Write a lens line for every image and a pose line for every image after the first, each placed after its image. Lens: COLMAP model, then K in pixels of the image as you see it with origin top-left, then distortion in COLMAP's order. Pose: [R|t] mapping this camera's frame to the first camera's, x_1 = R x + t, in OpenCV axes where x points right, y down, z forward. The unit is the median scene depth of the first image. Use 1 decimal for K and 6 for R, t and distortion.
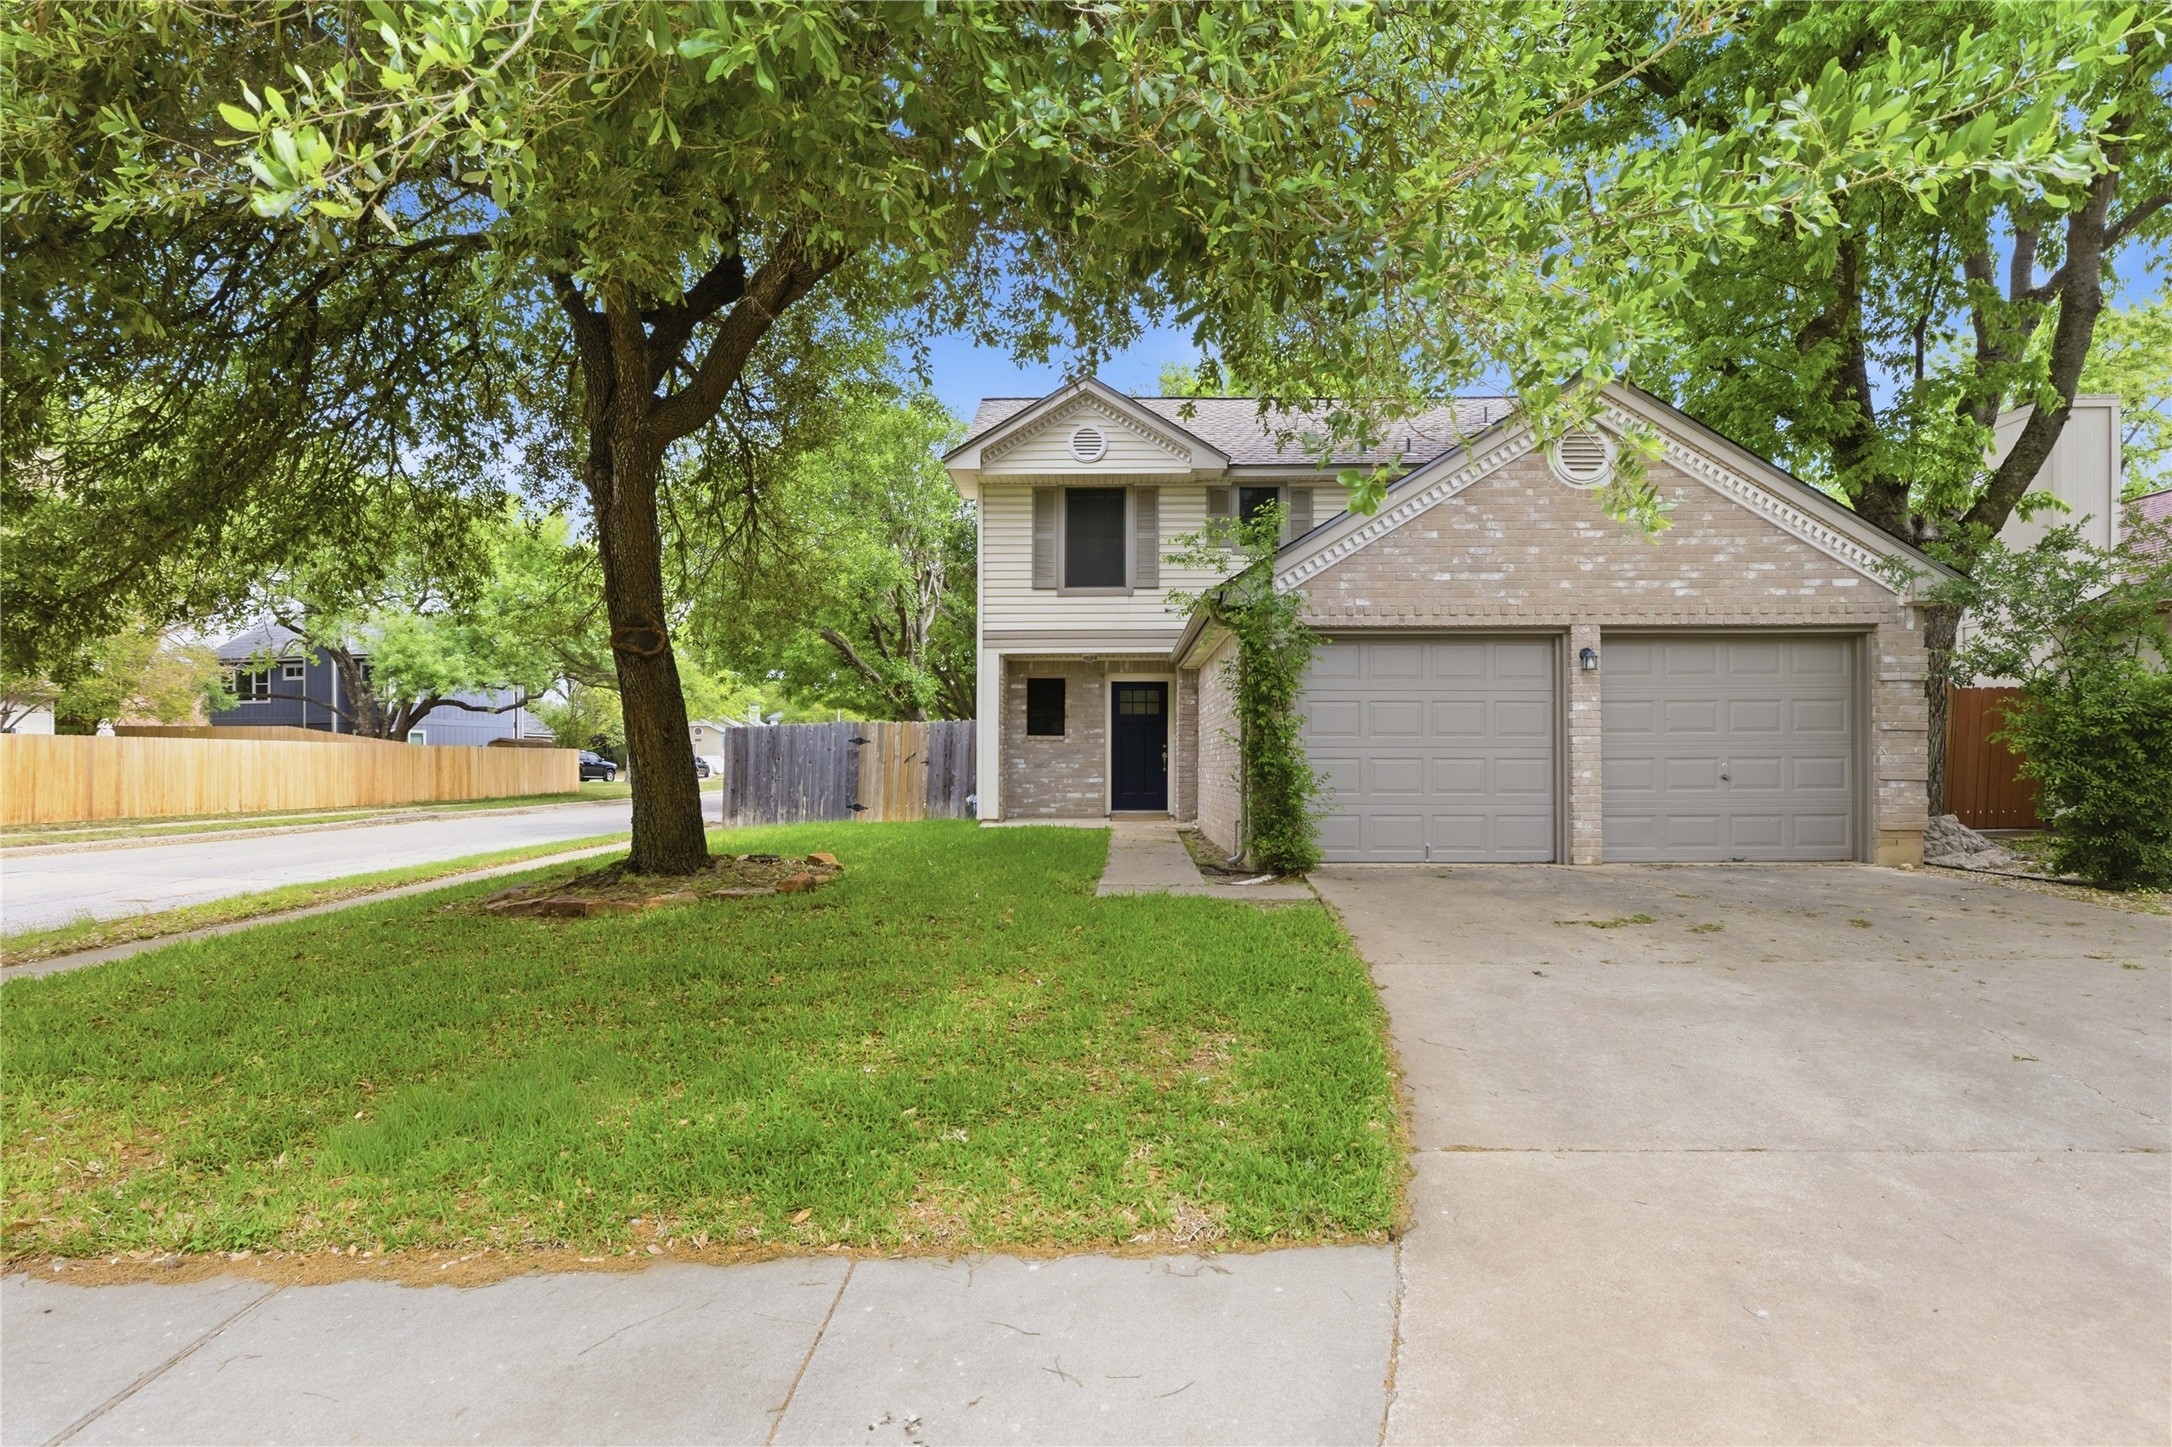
lens RADIAL K [[1057.8, 0, 1097.4], [0, 1057.8, 756.5], [0, 0, 1]] dist [-0.001913, 0.000313]
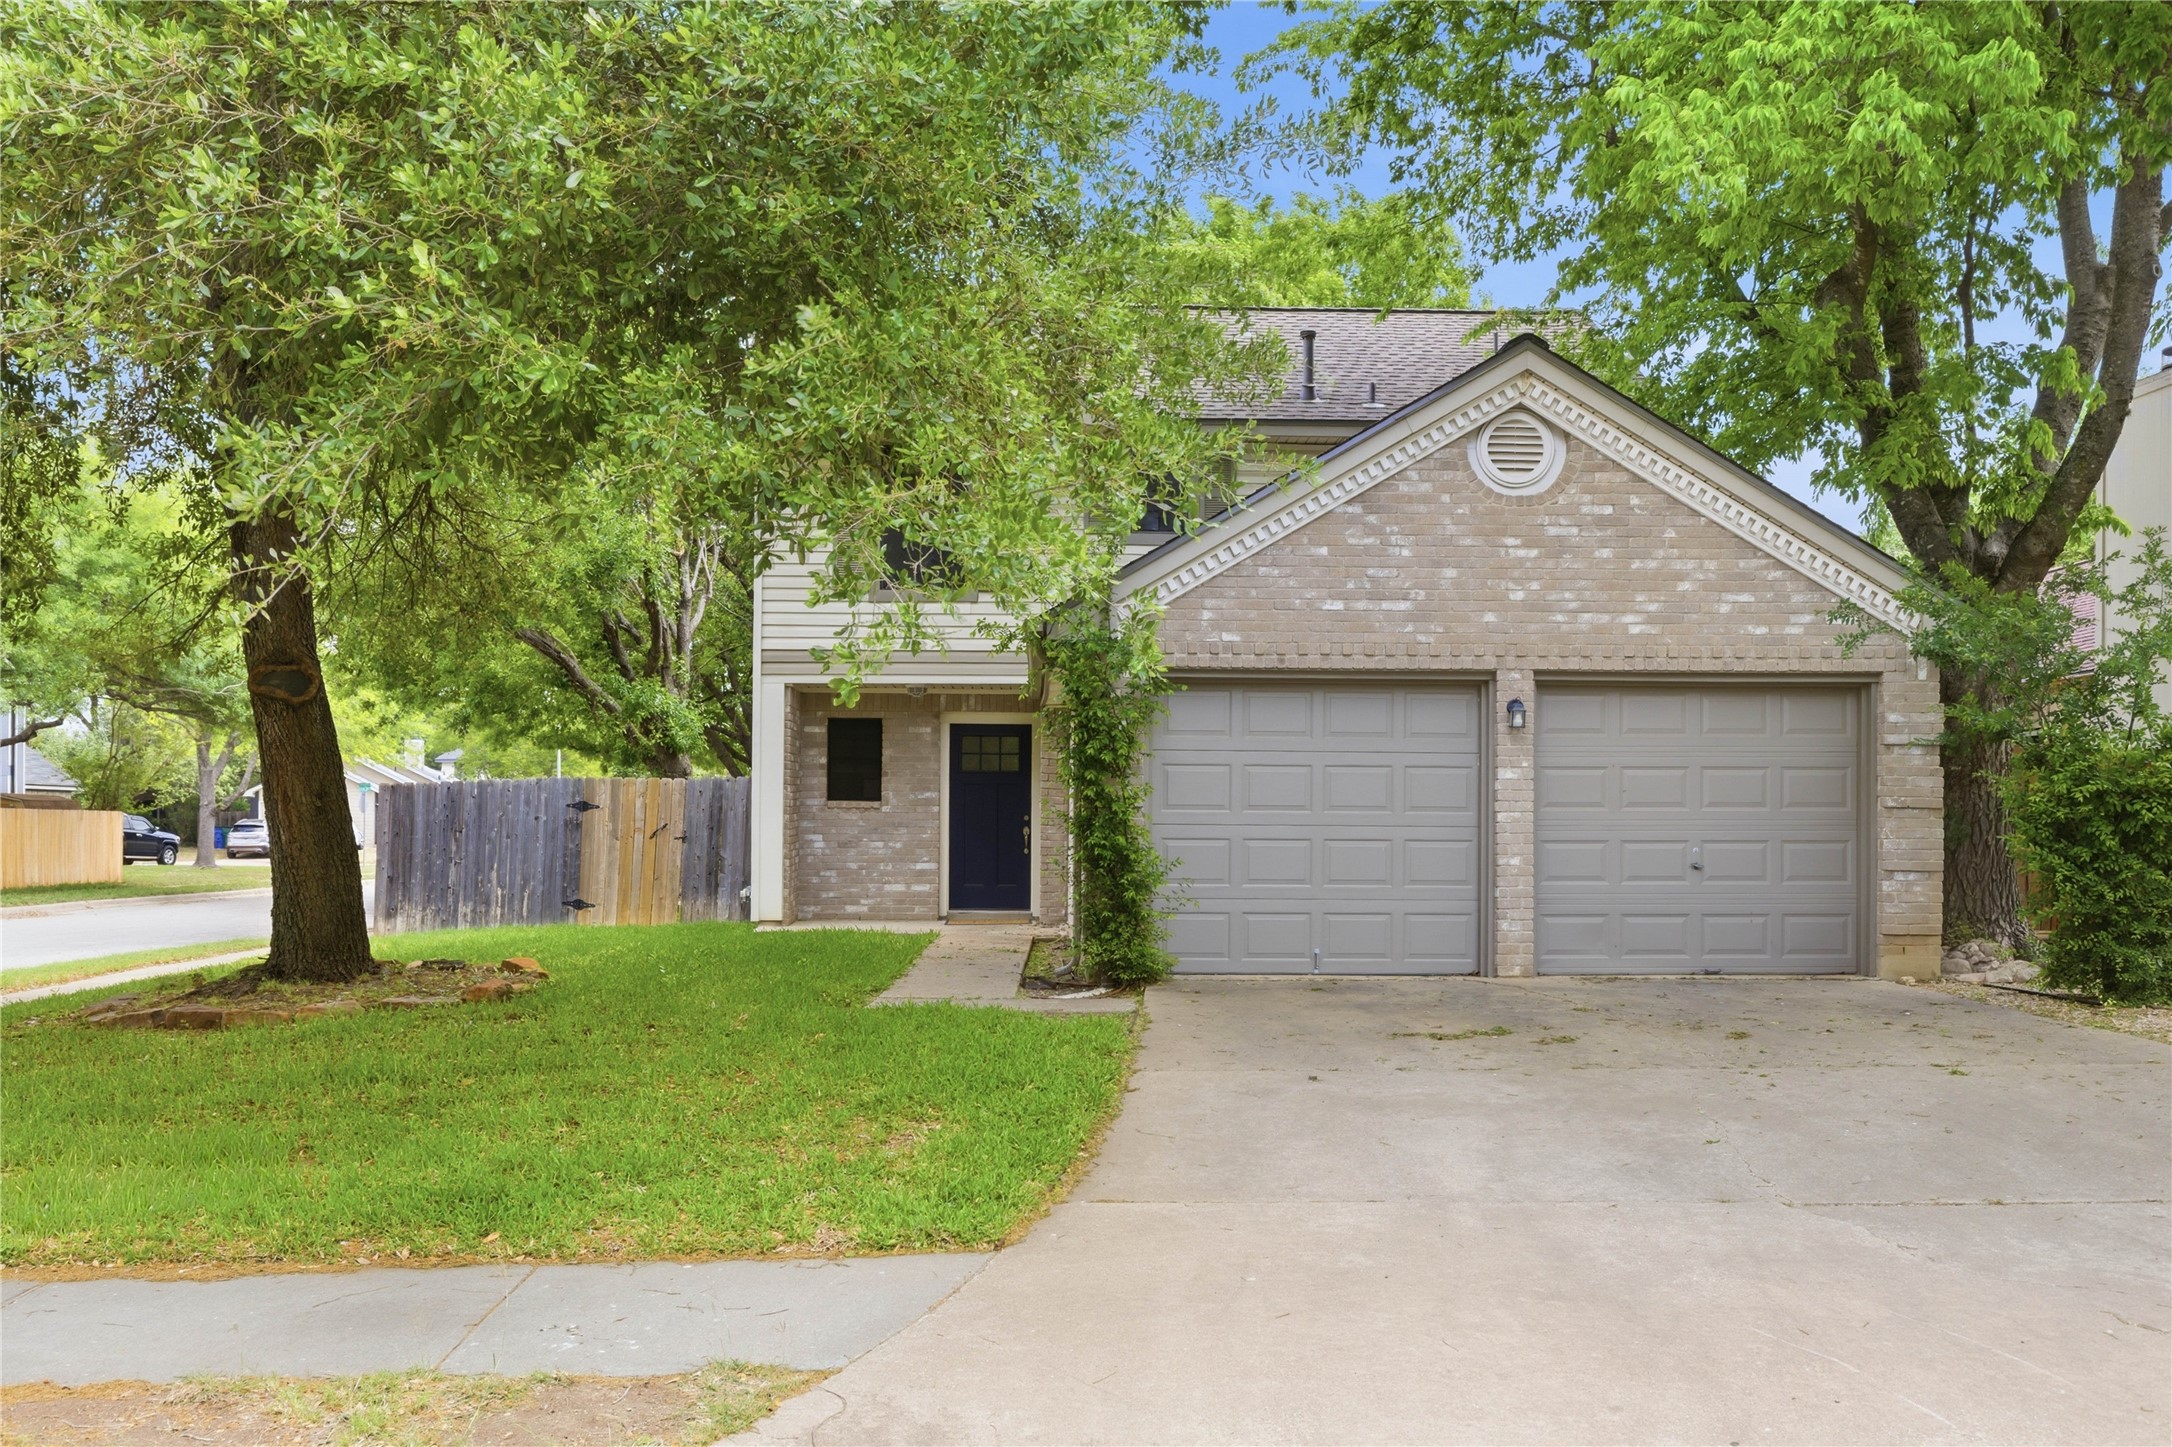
lens RADIAL K [[1776.7, 0, 1080.4], [0, 1776.7, 836.1], [0, 0, 1]] dist [0.005091, 0.004970]
pose [[0.998957, 0.007040, 0.045107, 0.082859], [-0.007225, 0.999966, 0.003930, -0.004442], [-0.045078, -0.004252, 0.998974, -0.294731]]
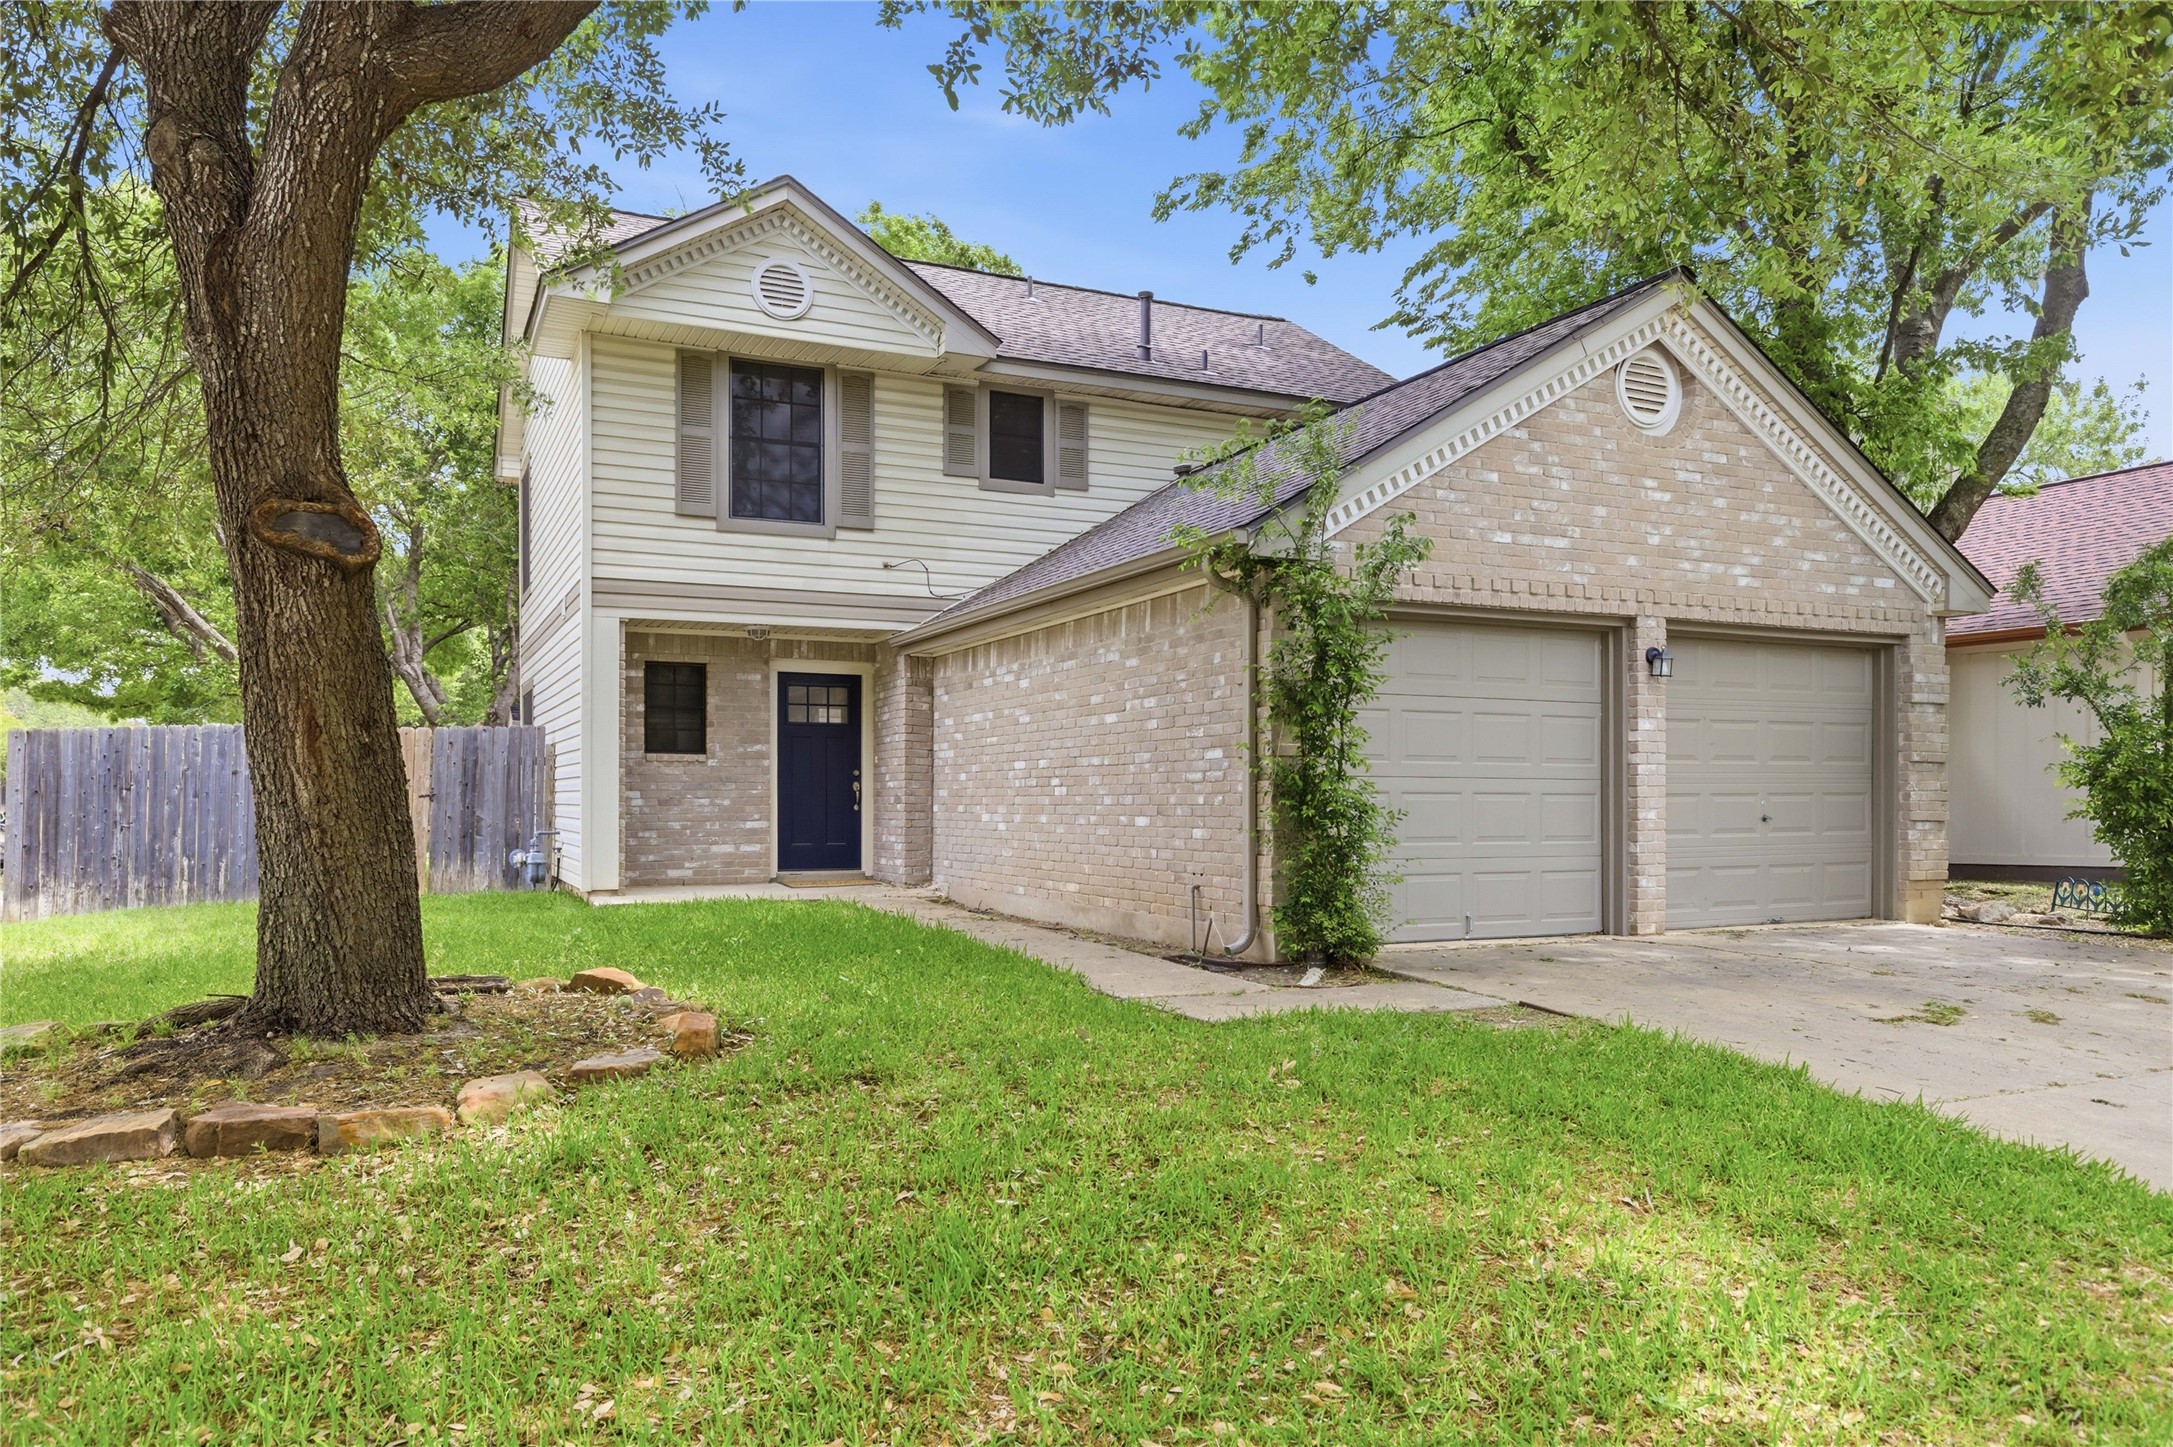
lens RADIAL K [[1411.7, 0, 1079.8], [0, 1411.7, 802.6], [0, 0, 1]] dist [0.003523, 0.001240]
pose [[0.905409, 0.000132, 0.424541, -0.332813], [-0.004530, 0.999946, 0.009351, 0.000273], [-0.424517, -0.010389, 0.905360, 0.260222]]
